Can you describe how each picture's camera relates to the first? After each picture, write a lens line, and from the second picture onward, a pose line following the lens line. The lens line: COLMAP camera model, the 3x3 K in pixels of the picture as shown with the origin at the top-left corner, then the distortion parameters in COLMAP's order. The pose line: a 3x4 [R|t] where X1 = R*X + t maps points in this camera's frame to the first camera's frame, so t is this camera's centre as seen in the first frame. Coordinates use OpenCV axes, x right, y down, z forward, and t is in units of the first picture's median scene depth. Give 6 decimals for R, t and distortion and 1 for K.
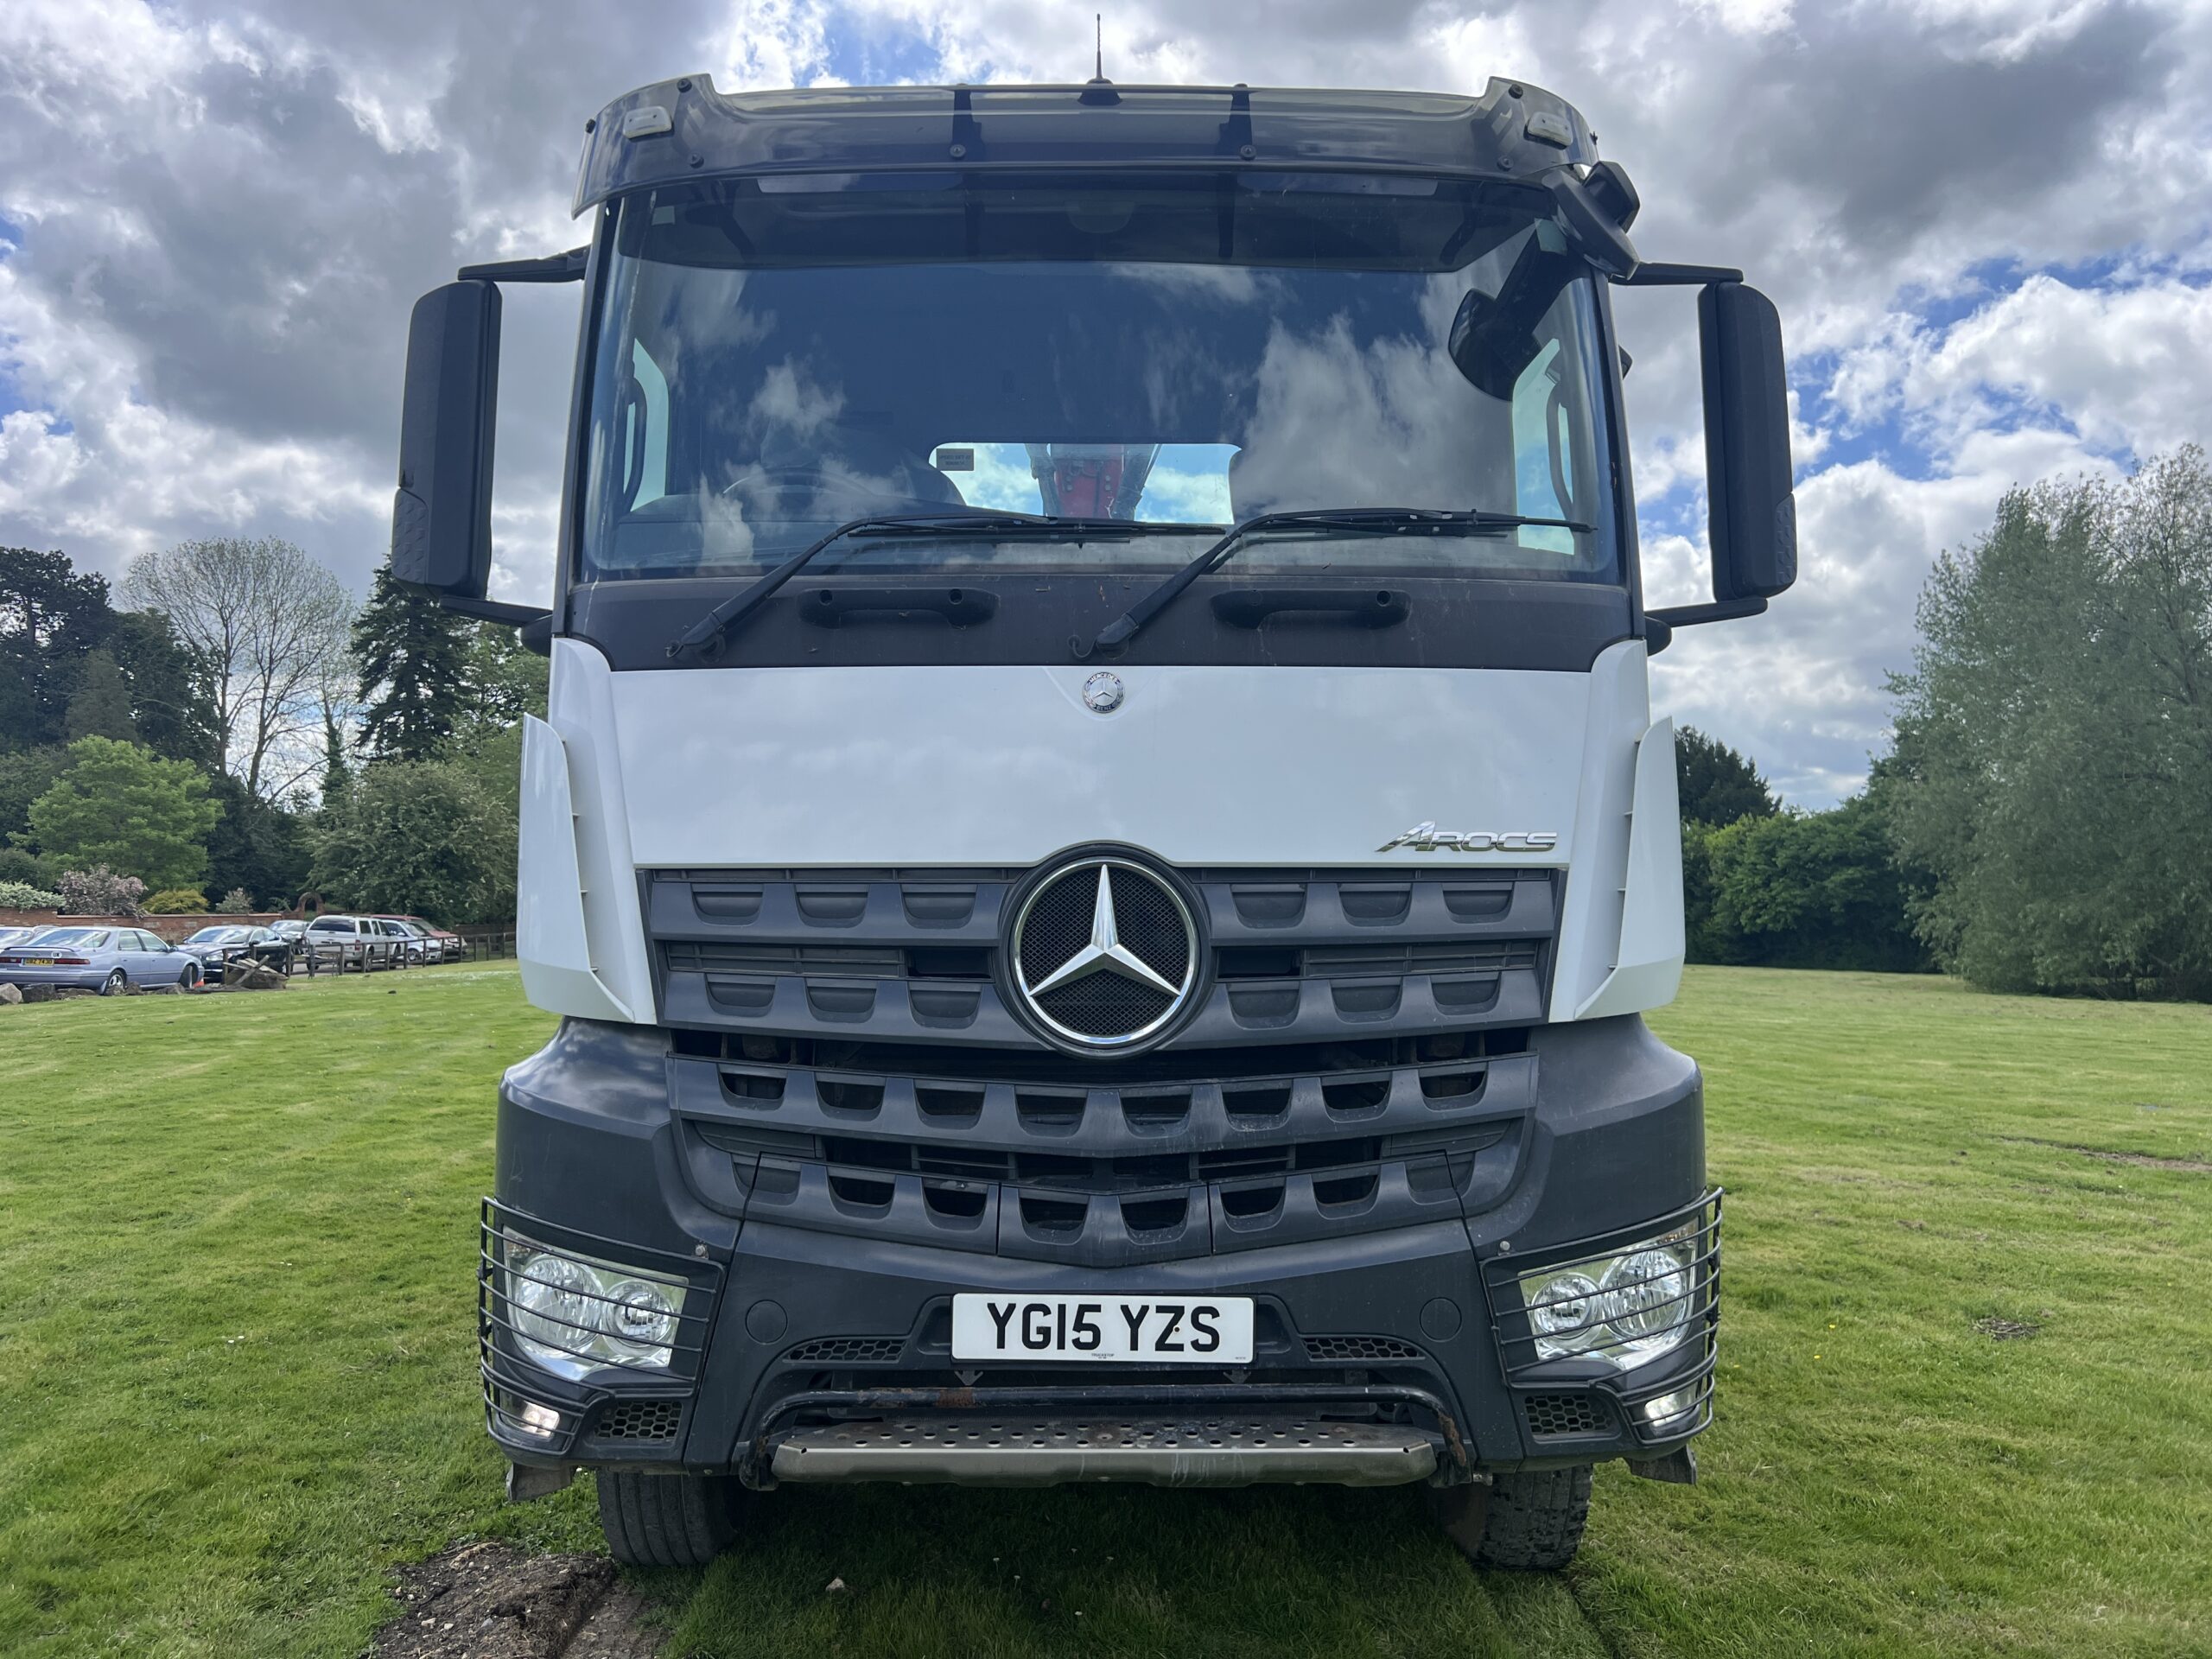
lens RADIAL K [[1771.2, 0, 1104.0], [0, 1771.2, 819.2], [0, 0, 1]] dist [0.039261, -0.004767]
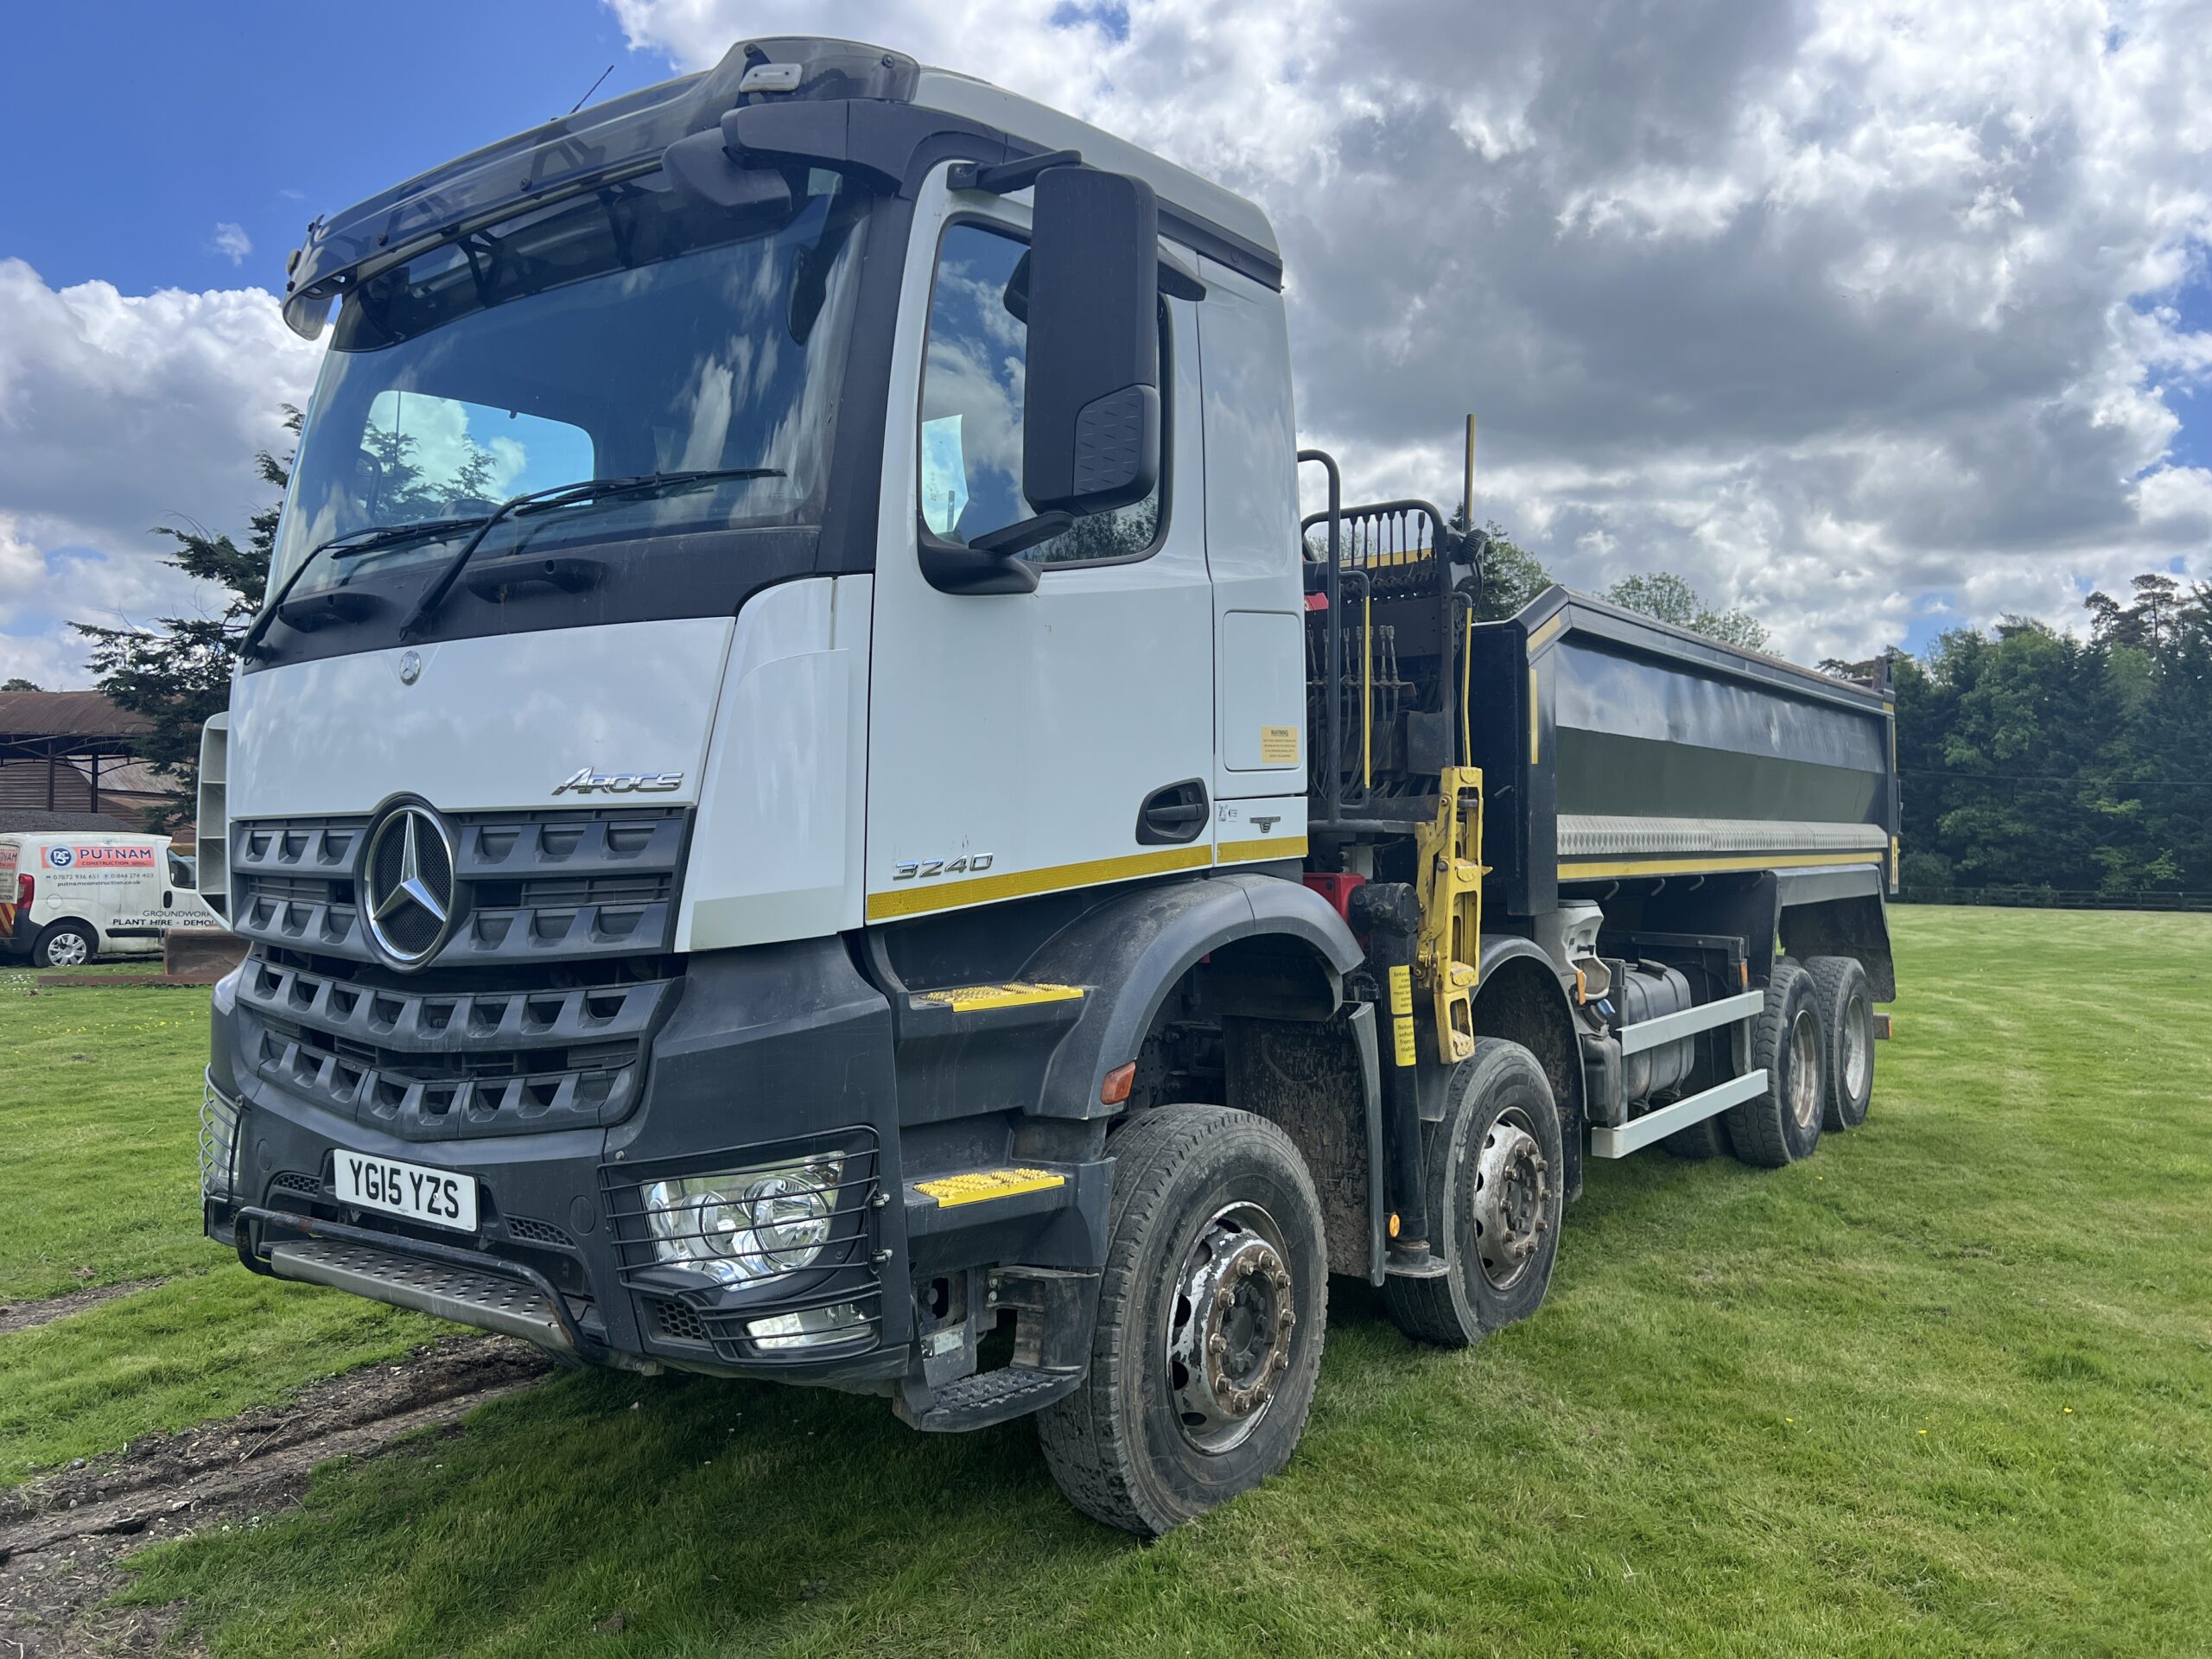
lens RADIAL K [[1708.2, 0, 1108.5], [0, 1708.2, 830.7], [0, 0, 1]] dist [0.013127, -0.002705]
pose [[0.806742, -0.009421, -0.590829, 1.077678], [0.030221, 0.999222, 0.025332, 0.023830], [0.590131, -0.038292, 0.806399, 0.338384]]
